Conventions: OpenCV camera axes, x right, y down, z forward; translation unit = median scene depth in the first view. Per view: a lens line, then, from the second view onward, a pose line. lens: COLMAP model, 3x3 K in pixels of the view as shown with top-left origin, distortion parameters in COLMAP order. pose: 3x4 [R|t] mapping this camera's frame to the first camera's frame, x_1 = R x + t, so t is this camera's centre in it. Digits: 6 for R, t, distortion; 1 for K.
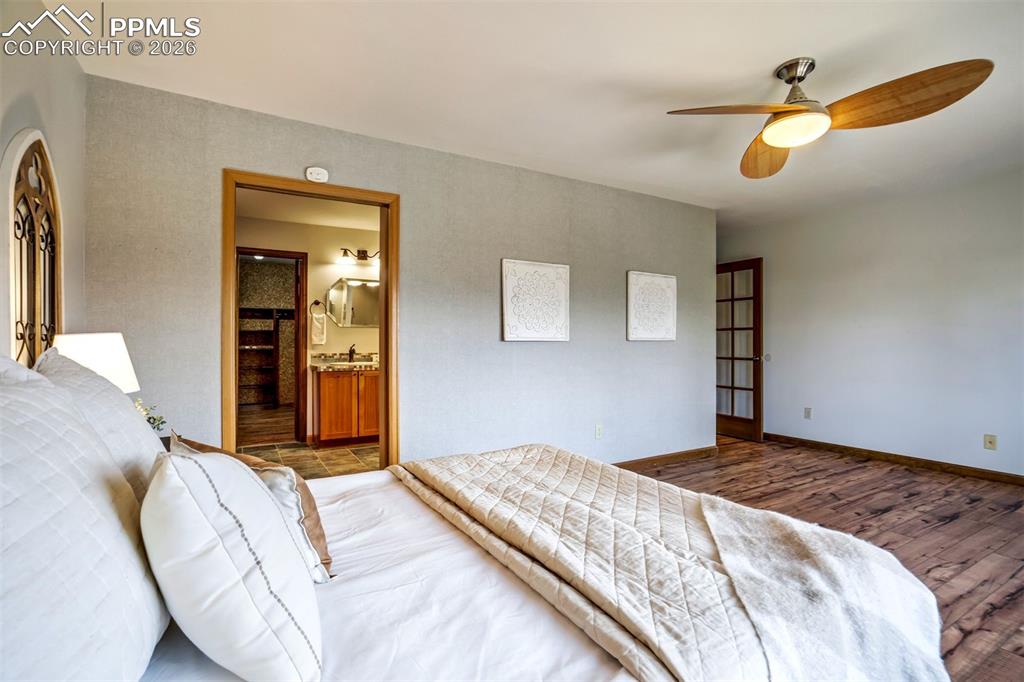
lens RADIAL K [[485.6, 0, 513.6], [0, 485.6, 341.7], [0, 0, 1]] dist [-0.039817, 0.023394]
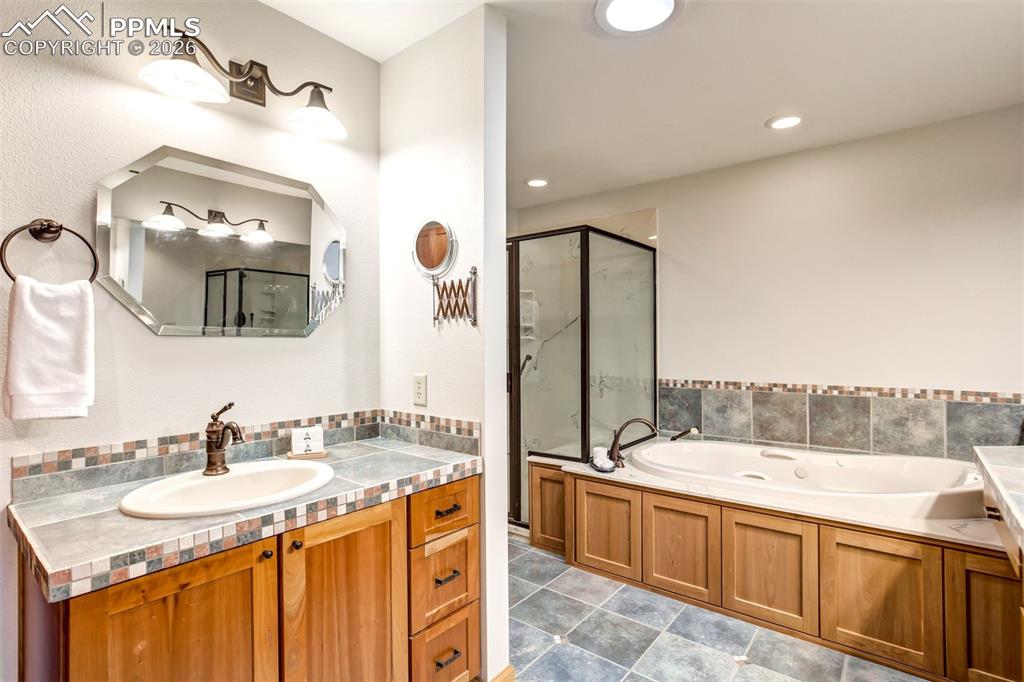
lens RADIAL K [[493.2, 0, 510.9], [0, 493.2, 340.3], [0, 0, 1]] dist [-0.048387, 0.026440]
pose [[0.931656, -0.008276, 0.363248, -0.289984], [0.009302, 0.999956, -0.001074, -0.026971], [-0.363224, 0.004380, 0.931692, 0.719670]]
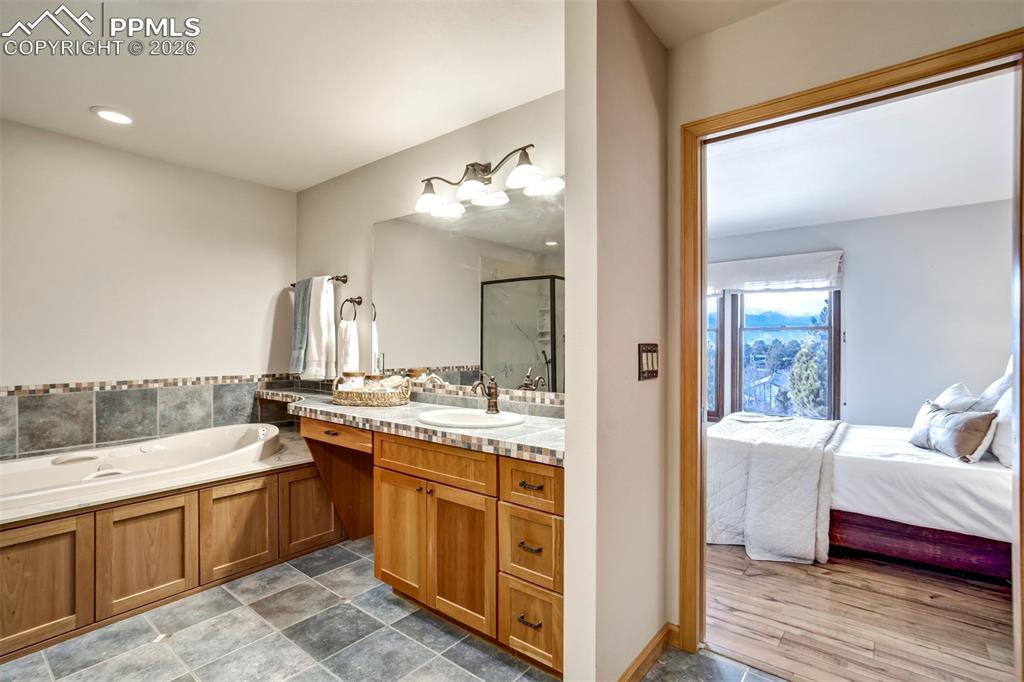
lens RADIAL K [[477.7, 0, 514.0], [0, 477.7, 343.1], [0, 0, 1]] dist [-0.049569, 0.022080]
pose [[-0.358666, 0.001117, 0.933465, -0.603842], [0.000142, 0.999999, -0.001142, -0.004476], [-0.933466, -0.000277, -0.358666, 1.037960]]
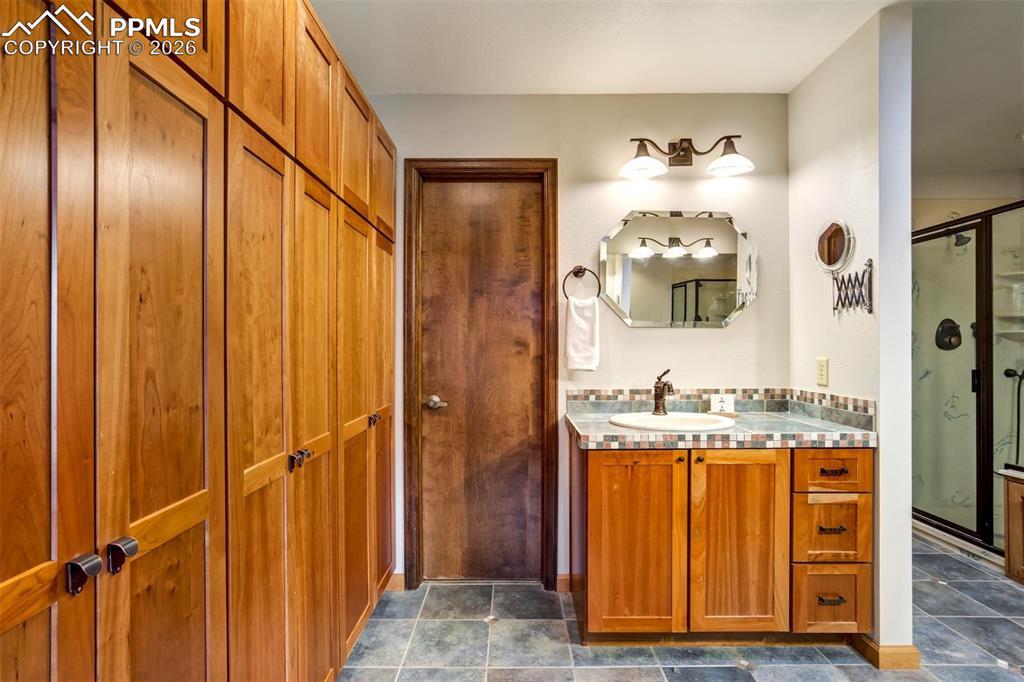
lens RADIAL K [[485.6, 0, 513.6], [0, 485.6, 341.7], [0, 0, 1]] dist [-0.039817, 0.023394]
pose [[0.865117, -0.009743, -0.501476, -0.244732], [0.002848, 0.999891, -0.014514, -0.012362], [0.501562, 0.011128, 0.865050, 0.605659]]
